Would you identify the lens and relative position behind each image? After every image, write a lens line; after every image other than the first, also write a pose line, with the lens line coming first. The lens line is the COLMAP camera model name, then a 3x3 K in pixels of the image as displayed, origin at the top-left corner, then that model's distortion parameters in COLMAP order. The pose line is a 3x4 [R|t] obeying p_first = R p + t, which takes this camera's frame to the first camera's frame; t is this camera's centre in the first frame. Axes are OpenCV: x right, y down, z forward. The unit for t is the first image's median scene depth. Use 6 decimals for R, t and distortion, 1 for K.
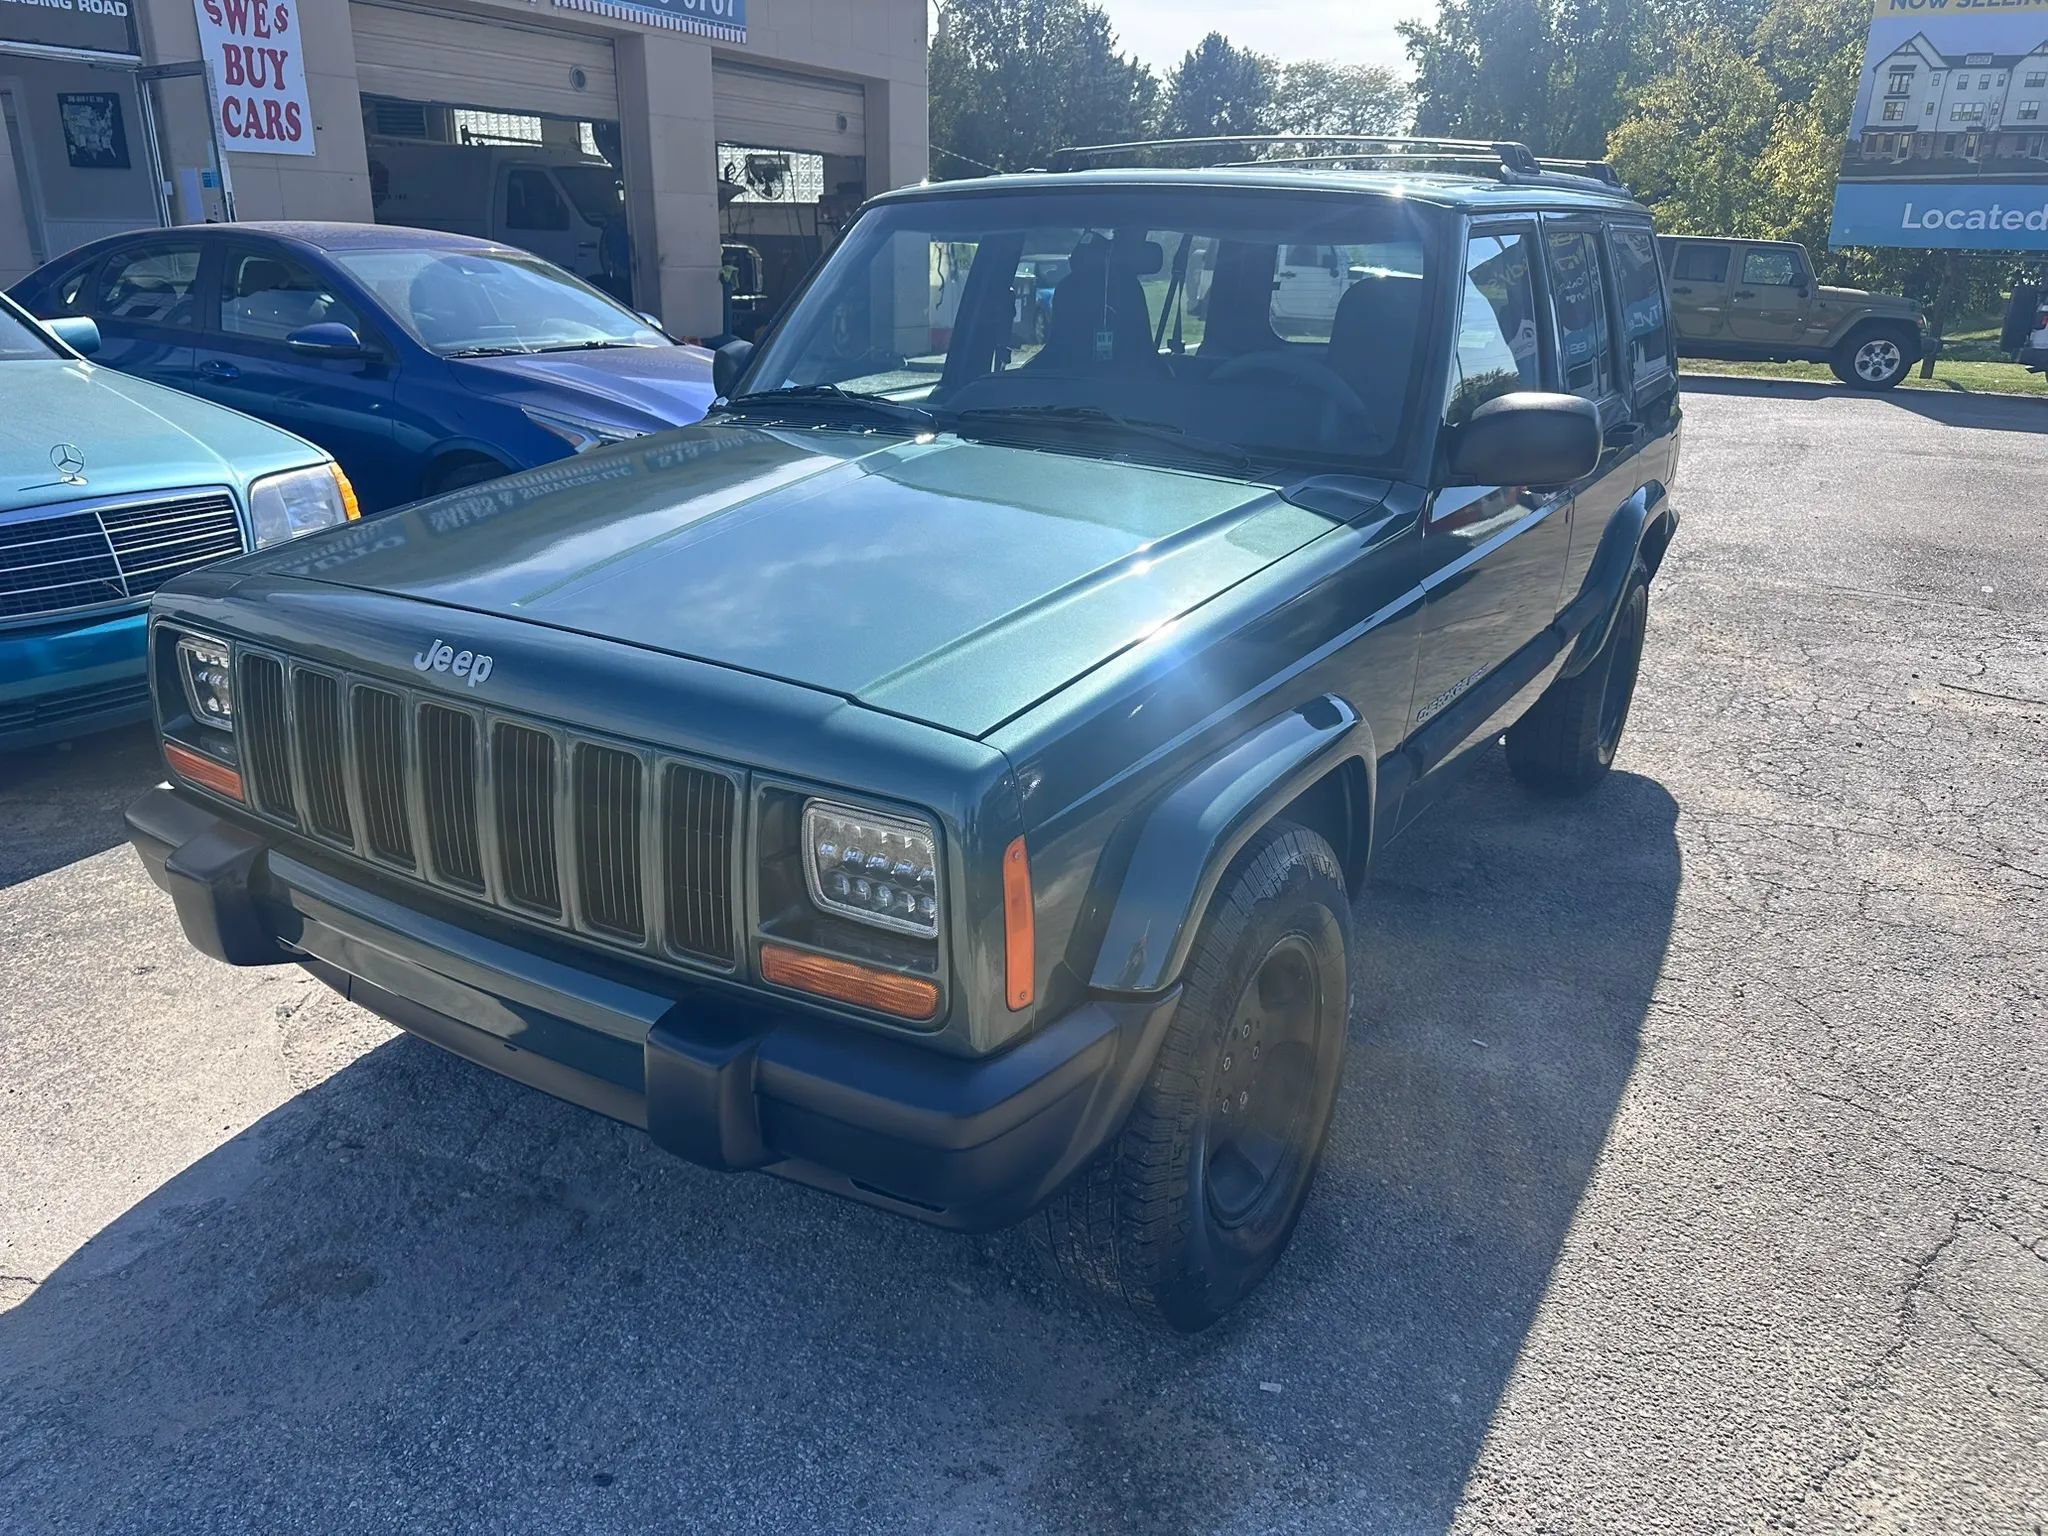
lens RADIAL K [[1477.9, 0, 1023.7], [0, 1477.9, 742.5], [0, 0, 1]] dist [0.006265, -0.010777]
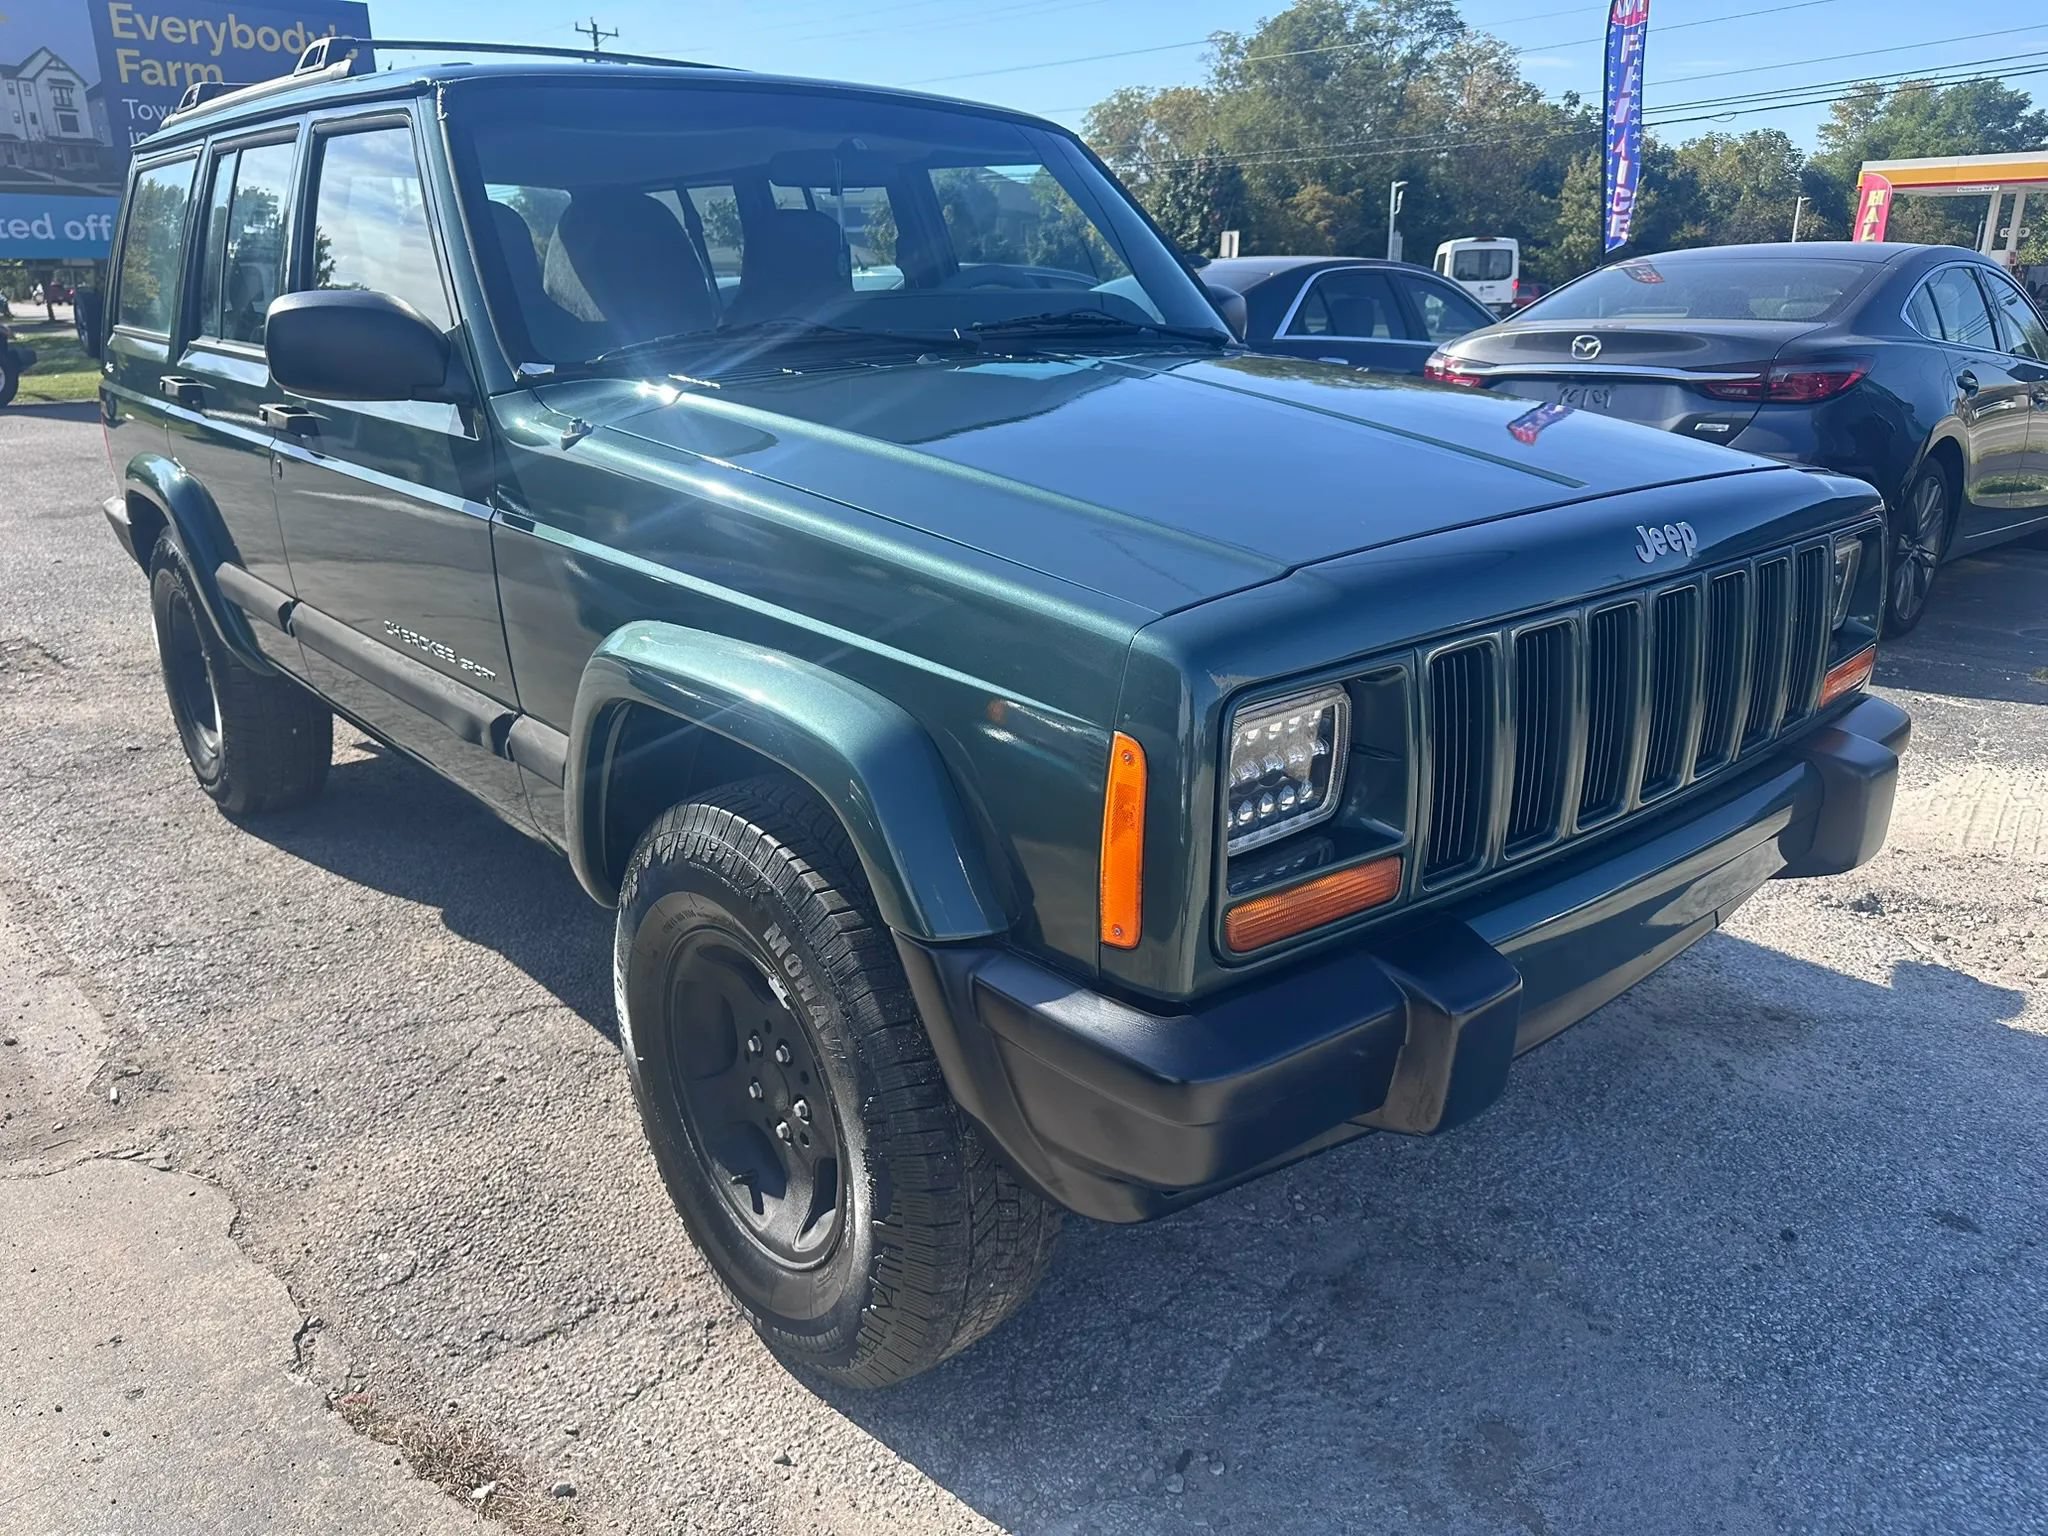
lens RADIAL K [[1478.4, 0, 1035.7], [0, 1478.4, 757.2], [0, 0, 1]] dist [0.004144, -0.009605]
pose [[0.284795, -0.311158, 0.906682, -0.796861], [0.317415, 0.923103, 0.217091, -0.147834], [-0.904511, 0.225968, 0.361661, 0.615220]]
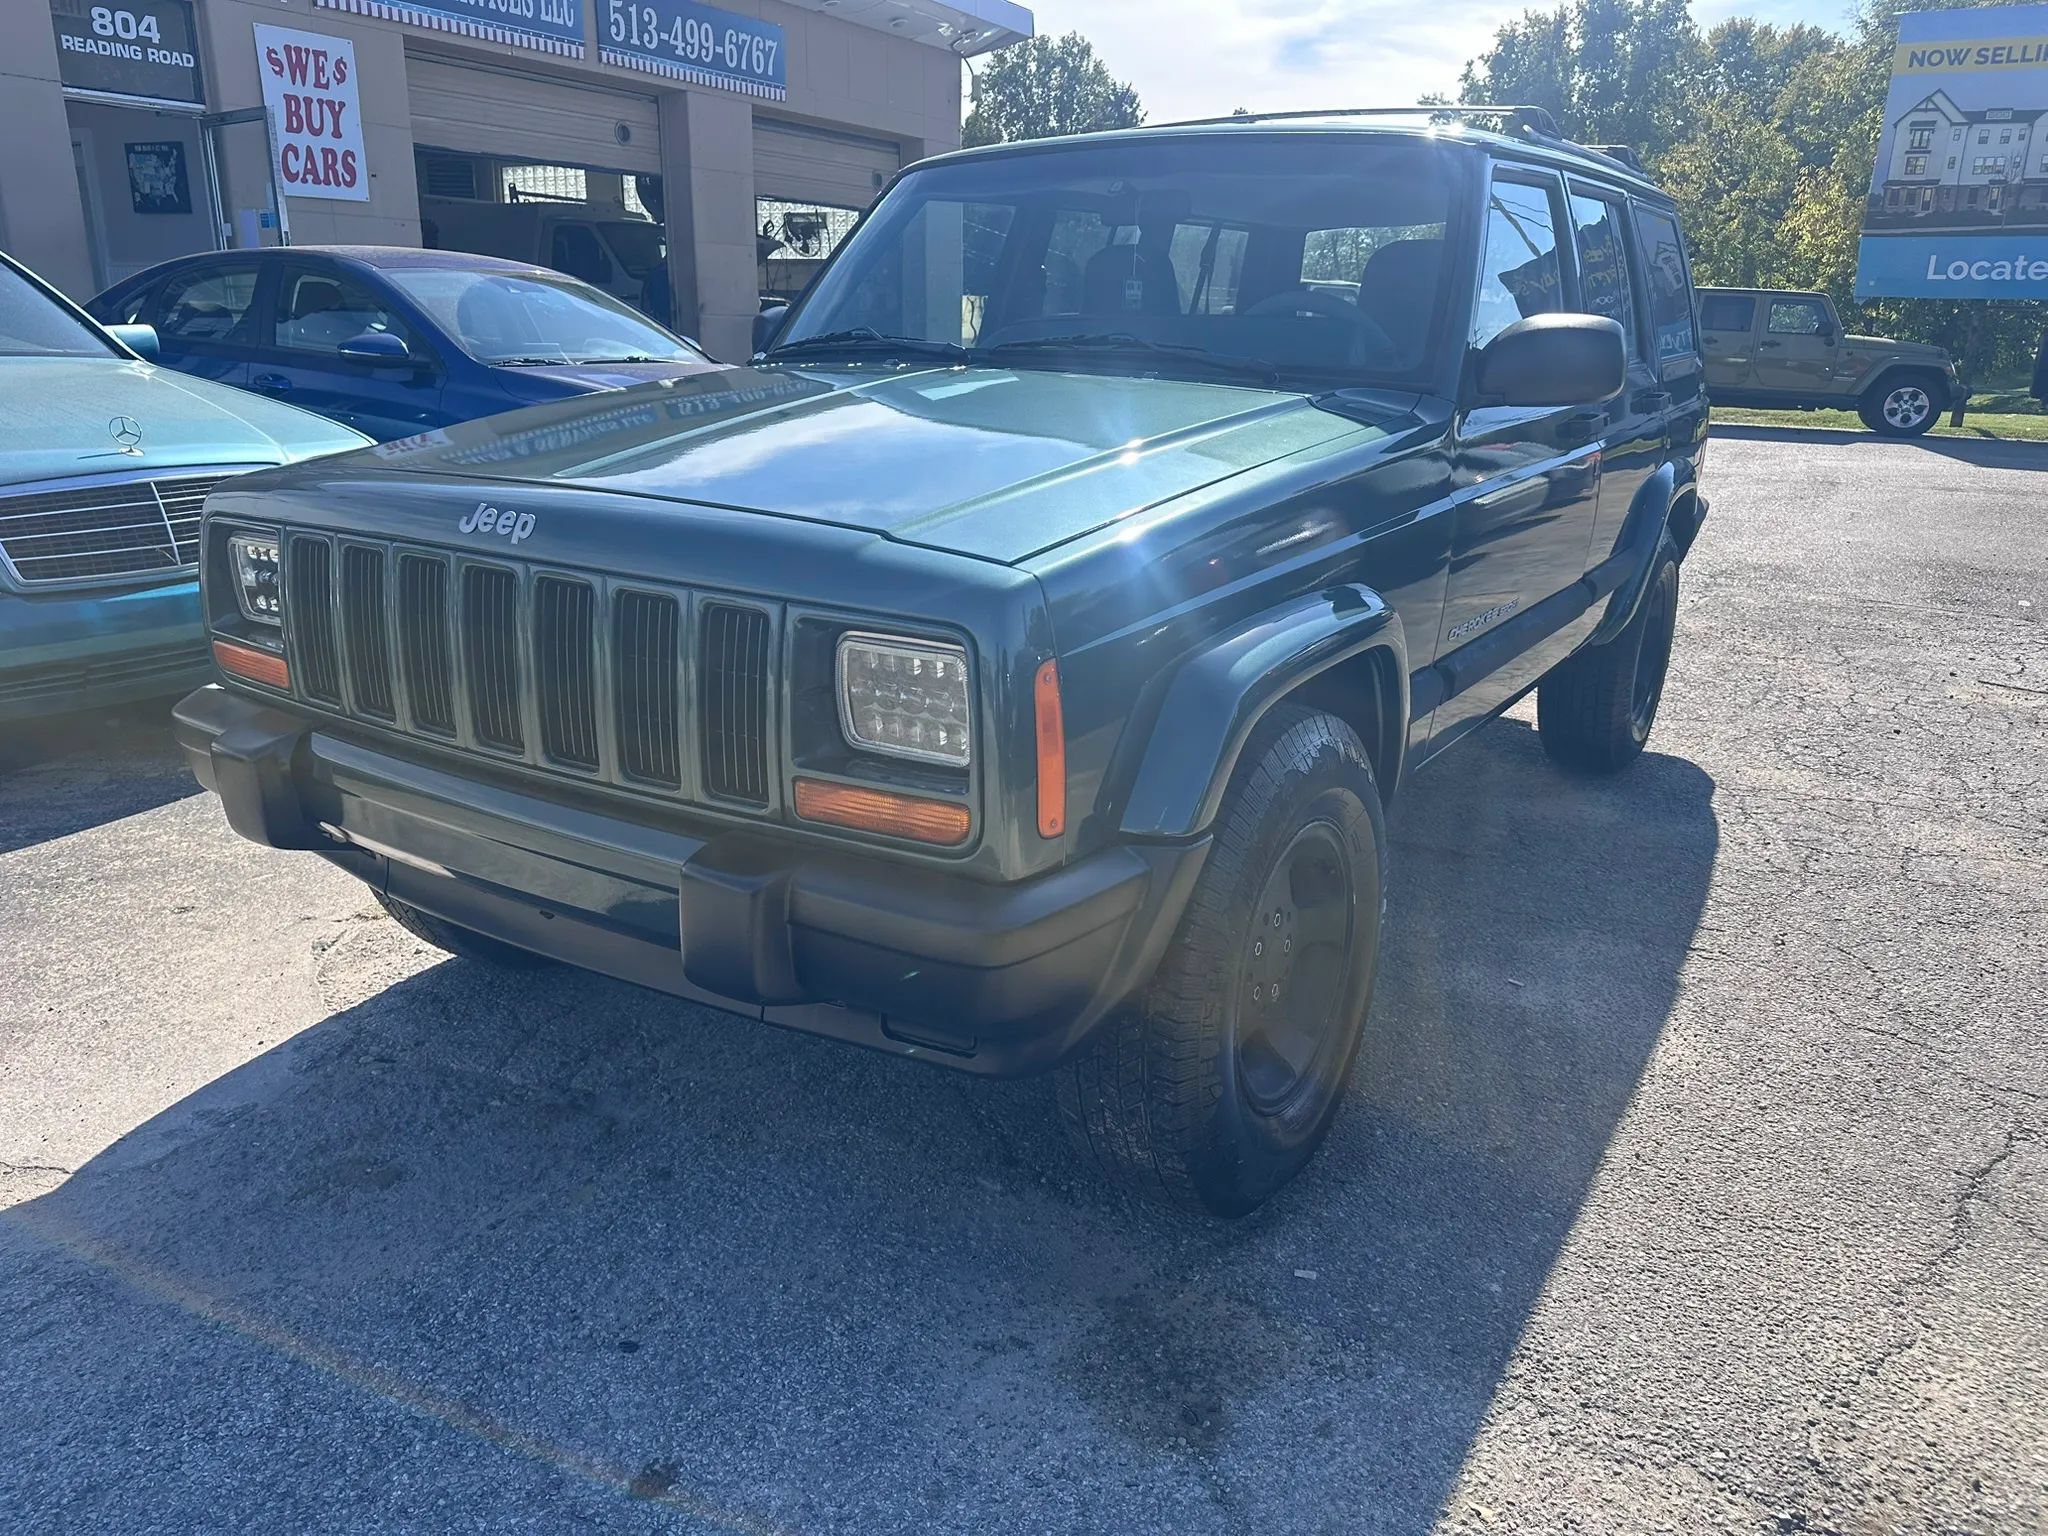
lens RADIAL K [[1475.7, 0, 1019.7], [0, 1475.7, 728.7], [0, 0, 1]] dist [0.007280, -0.011608]
pose [[0.999744, 0.002031, -0.022517, -0.000931], [-0.003263, 0.998491, -0.054815, 0.083471], [0.022372, 0.054874, 0.998243, -0.001731]]
